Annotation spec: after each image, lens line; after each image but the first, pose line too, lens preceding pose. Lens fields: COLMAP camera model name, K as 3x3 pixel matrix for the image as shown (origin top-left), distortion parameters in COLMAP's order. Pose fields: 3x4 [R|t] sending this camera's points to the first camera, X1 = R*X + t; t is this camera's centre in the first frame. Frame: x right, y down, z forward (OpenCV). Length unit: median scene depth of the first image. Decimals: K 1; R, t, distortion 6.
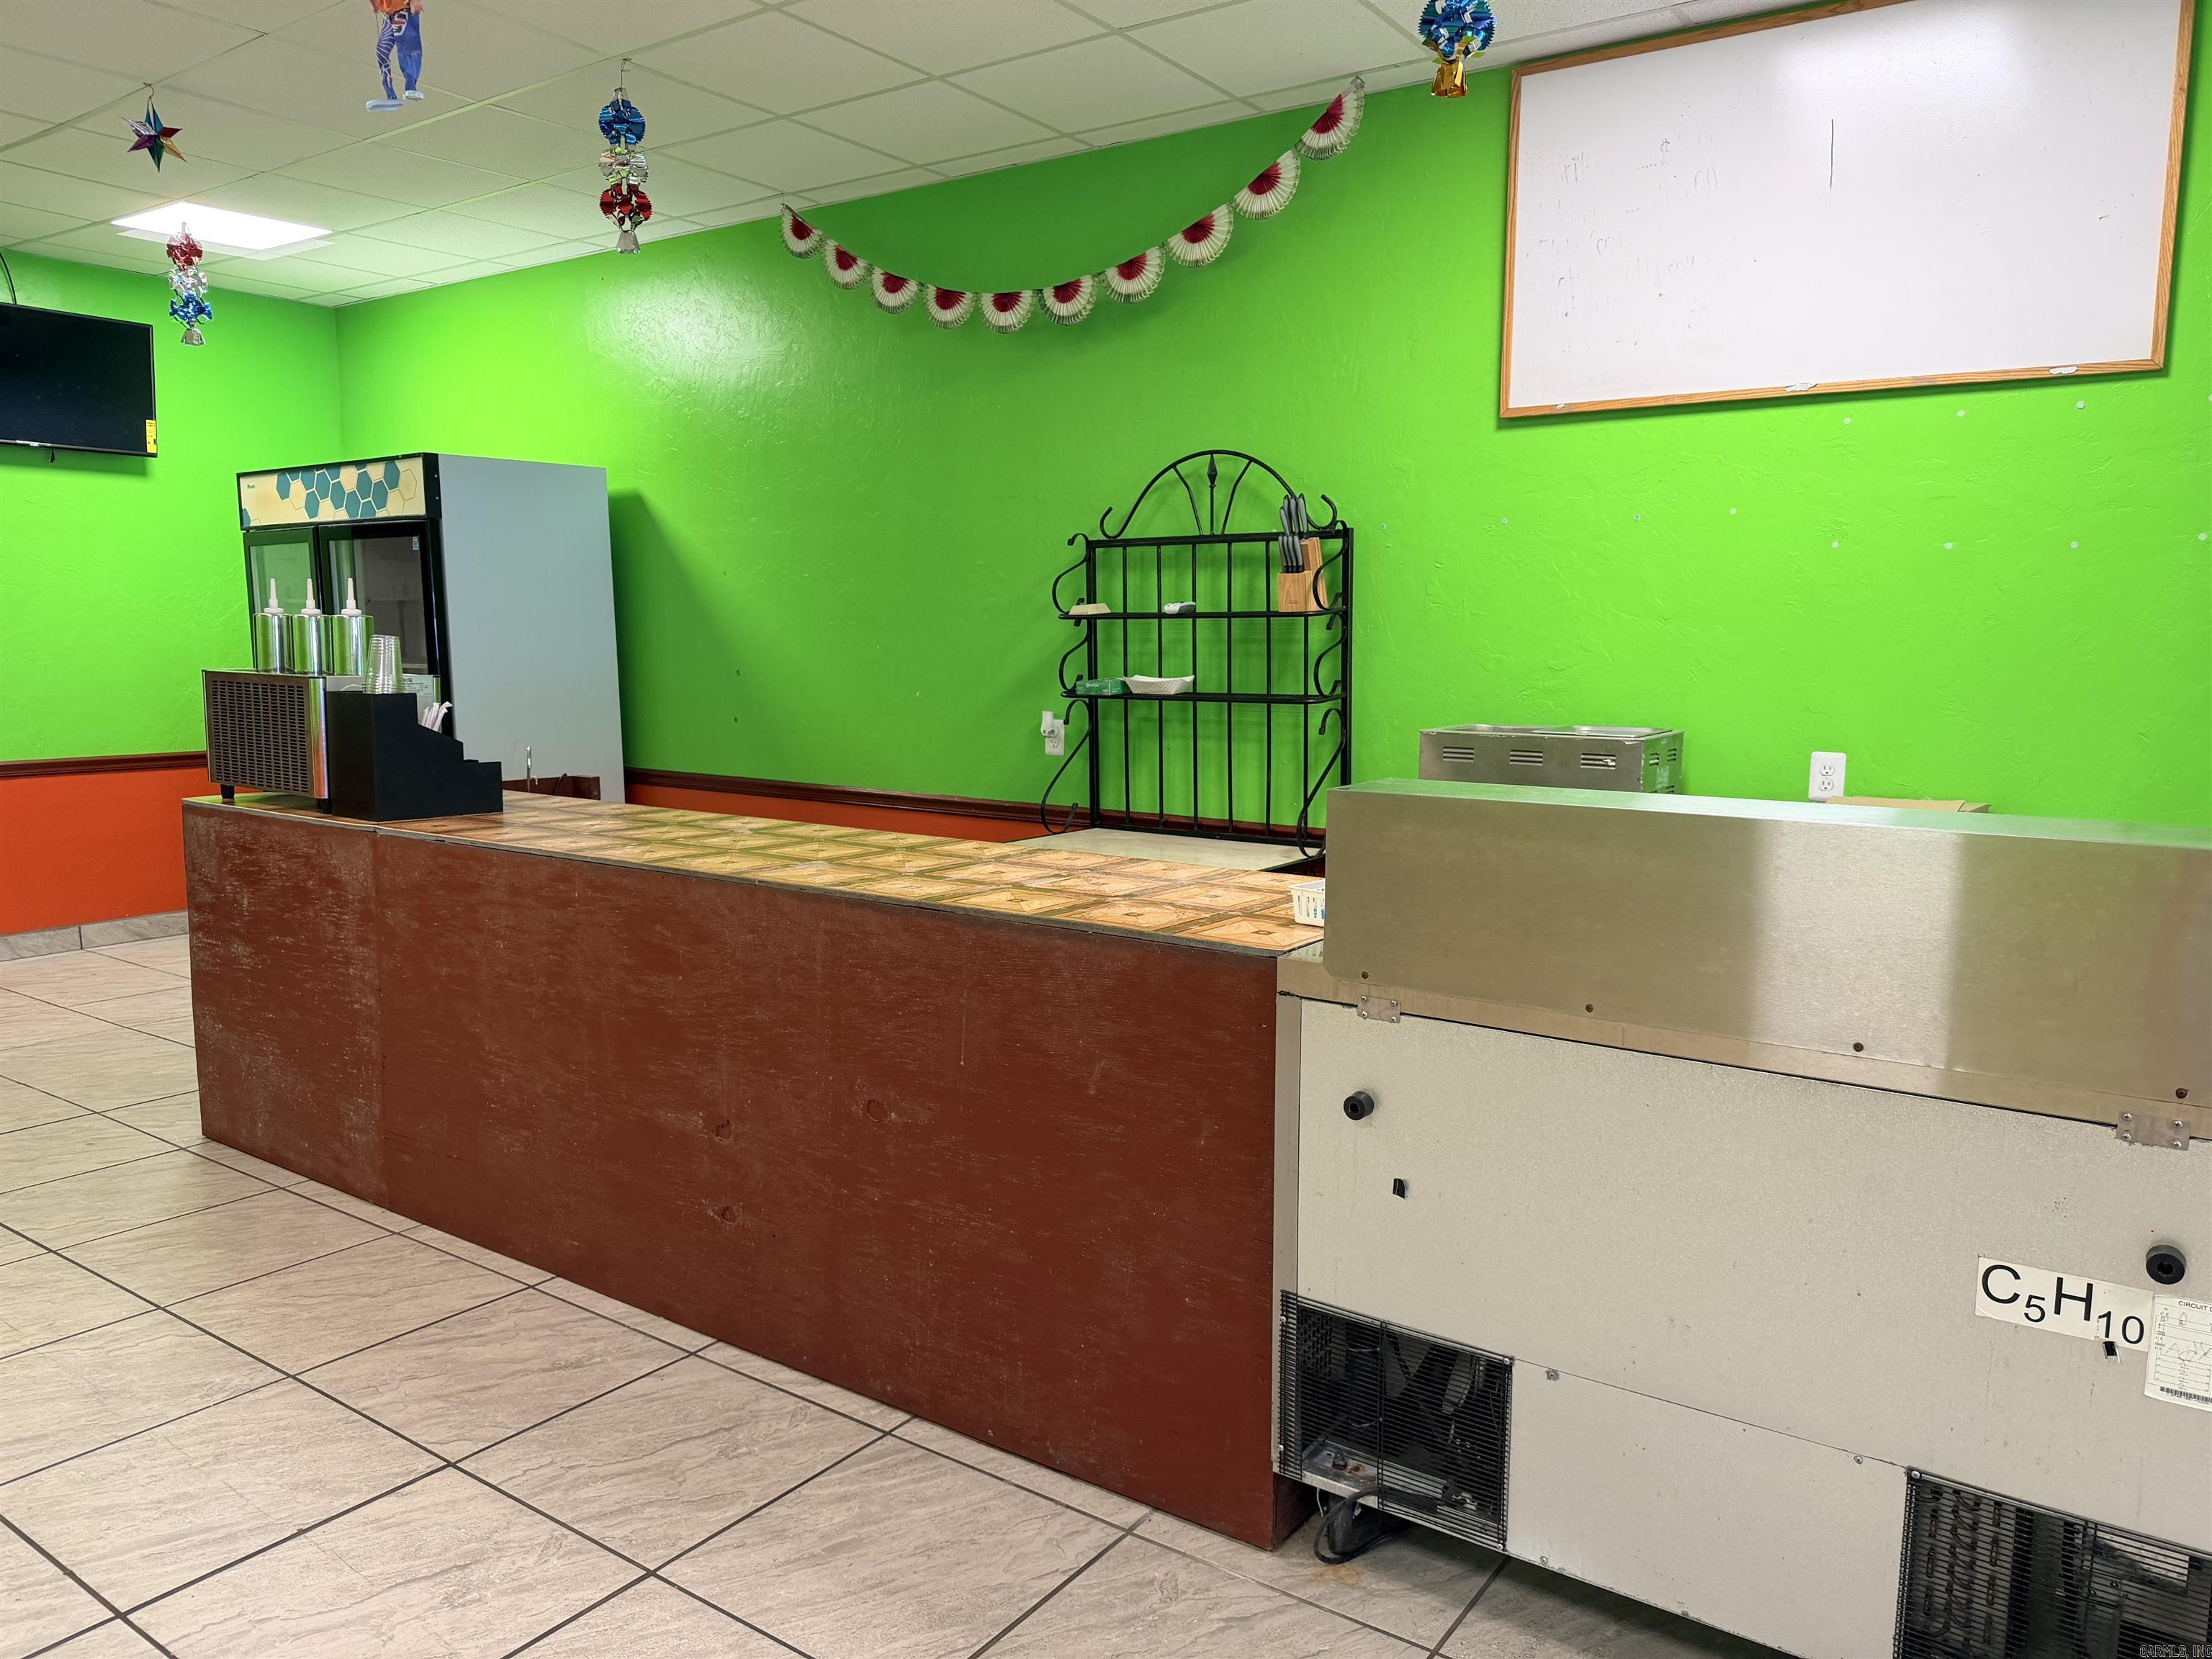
lens RADIAL K [[1556.9, 0, 1113.2], [0, 1556.9, 836.6], [0, 0, 1]] dist [0.100008, -0.137183]
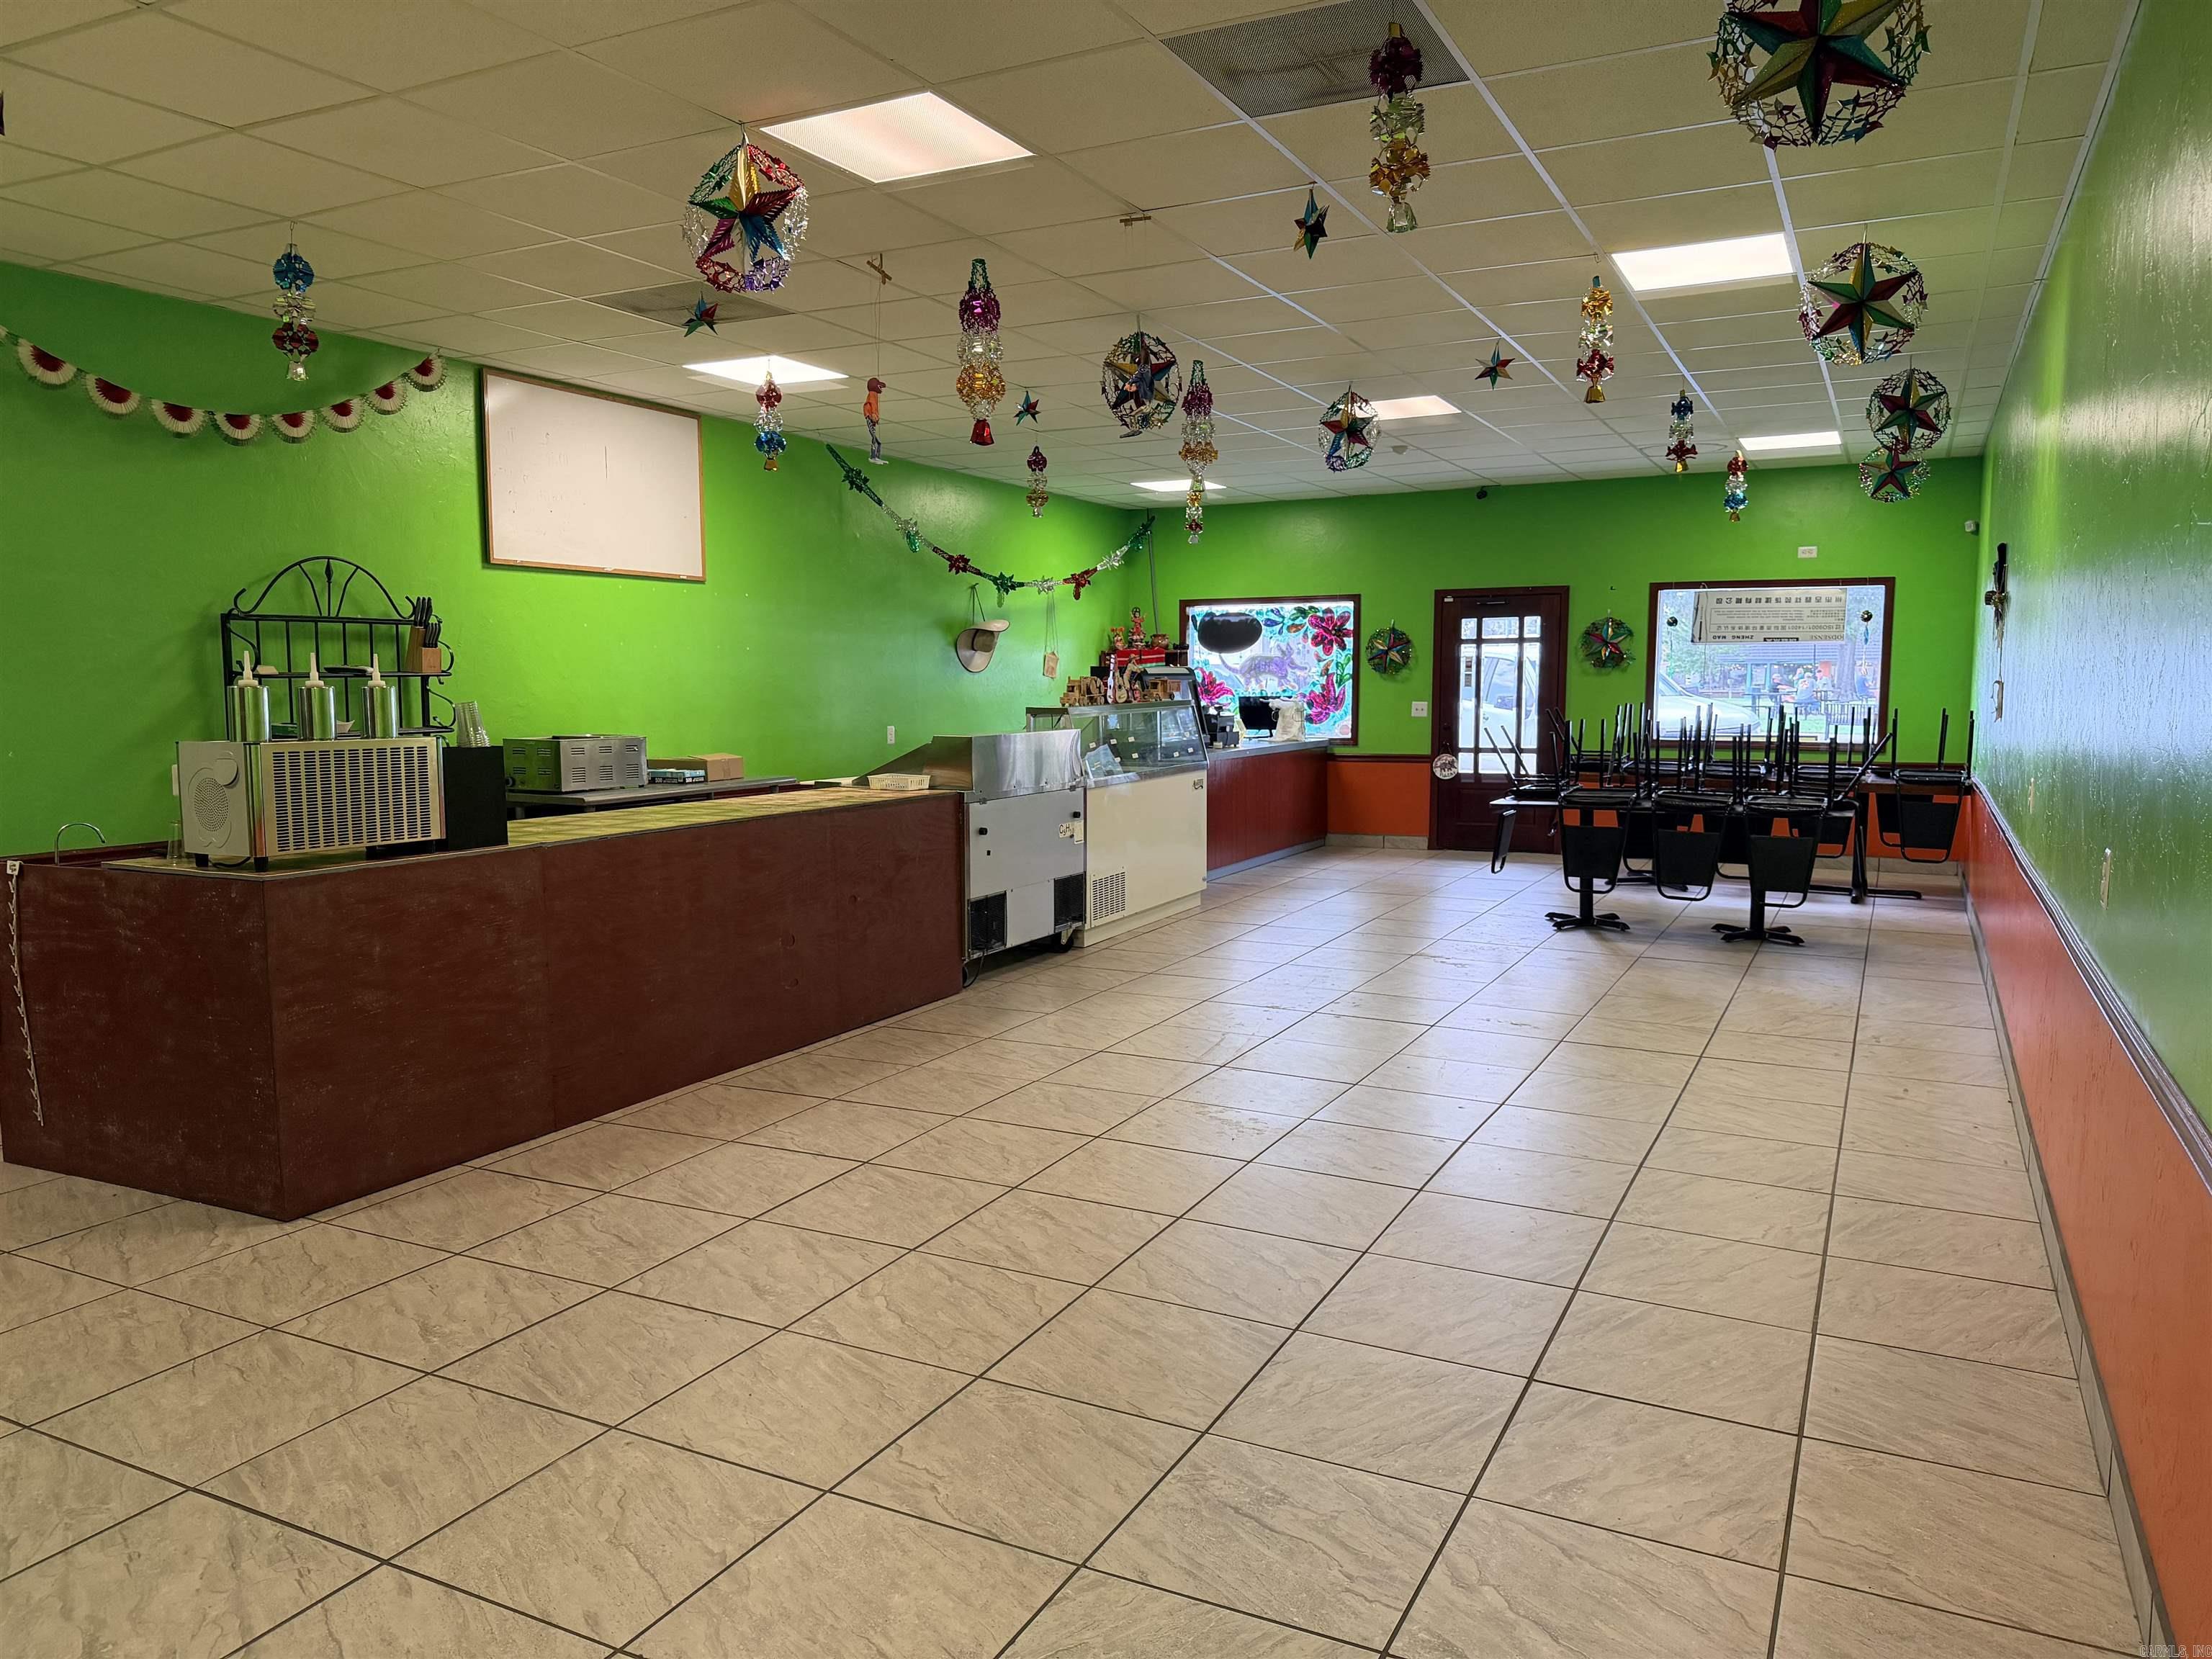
lens RADIAL K [[1556.9, 0, 1113.2], [0, 1556.9, 836.6], [0, 0, 1]] dist [0.100008, -0.137183]
pose [[-0.151998, -0.109702, 0.982274, -1.189231], [0.129939, 0.982978, 0.129887, -0.078356], [-0.979802, 0.147378, -0.135156, 0.450965]]
